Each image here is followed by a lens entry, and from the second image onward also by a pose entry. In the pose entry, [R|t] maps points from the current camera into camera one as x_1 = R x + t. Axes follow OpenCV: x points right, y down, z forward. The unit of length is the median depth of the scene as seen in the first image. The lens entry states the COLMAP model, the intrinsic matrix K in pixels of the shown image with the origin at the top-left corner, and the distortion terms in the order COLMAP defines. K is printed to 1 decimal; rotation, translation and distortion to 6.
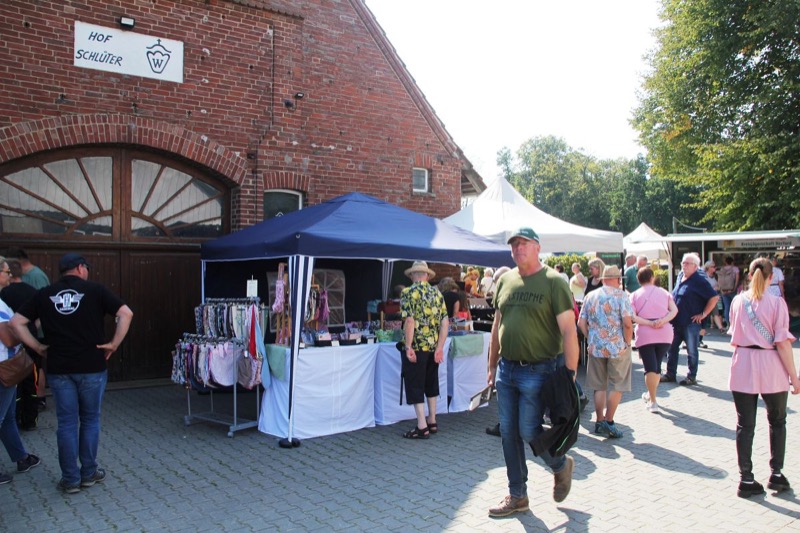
lens RADIAL K [[654.5, 0, 400.0], [0, 654.5, 266.5], [0, 0, 1]] dist [0.005832, 0.012452]
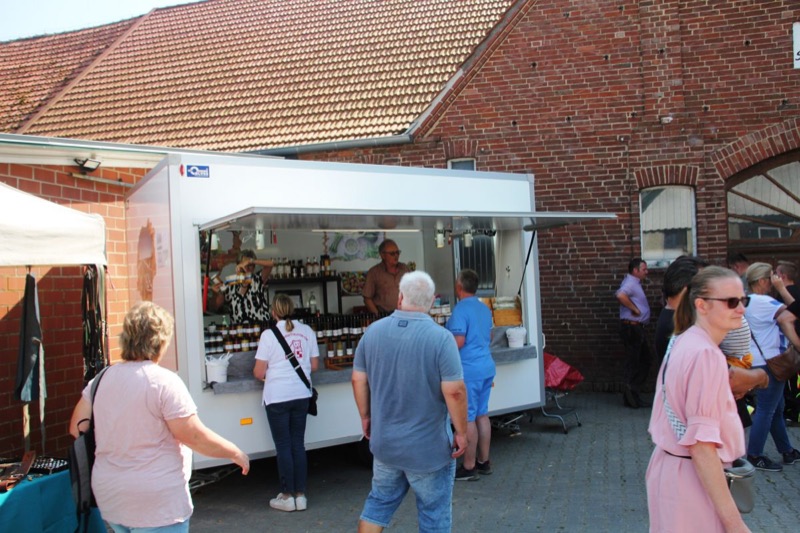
lens RADIAL K [[654.5, 0, 400.0], [0, 654.5, 266.5], [0, 0, 1]] dist [0.005832, 0.012452]
pose [[0.603627, -0.033907, -0.796546, -0.071615], [0.027698, 0.999384, -0.021552, 0.001244], [0.796786, -0.009054, 0.604194, -0.091974]]
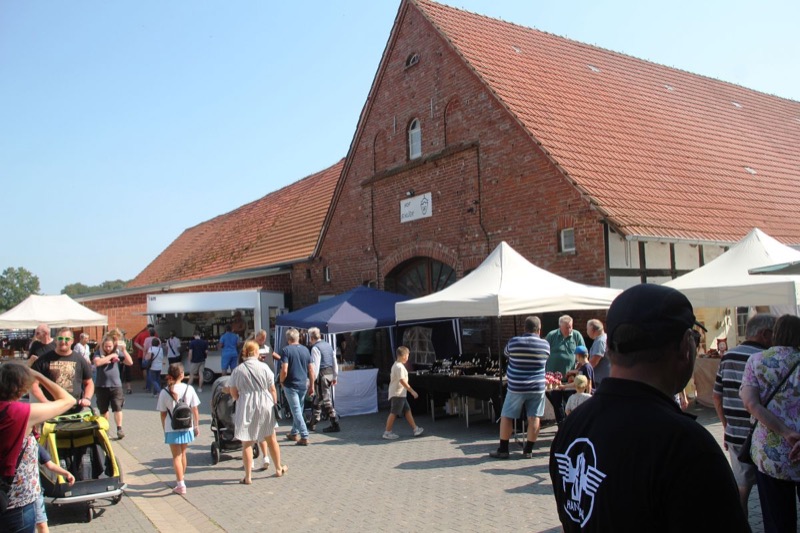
lens RADIAL K [[654.5, 0, 400.0], [0, 654.5, 266.5], [0, 0, 1]] dist [0.005832, 0.012452]
pose [[-0.015945, -0.022200, -0.999626, 1.503345], [0.097728, 0.994932, -0.023654, -0.122169], [0.995085, -0.098069, -0.013694, 0.996215]]
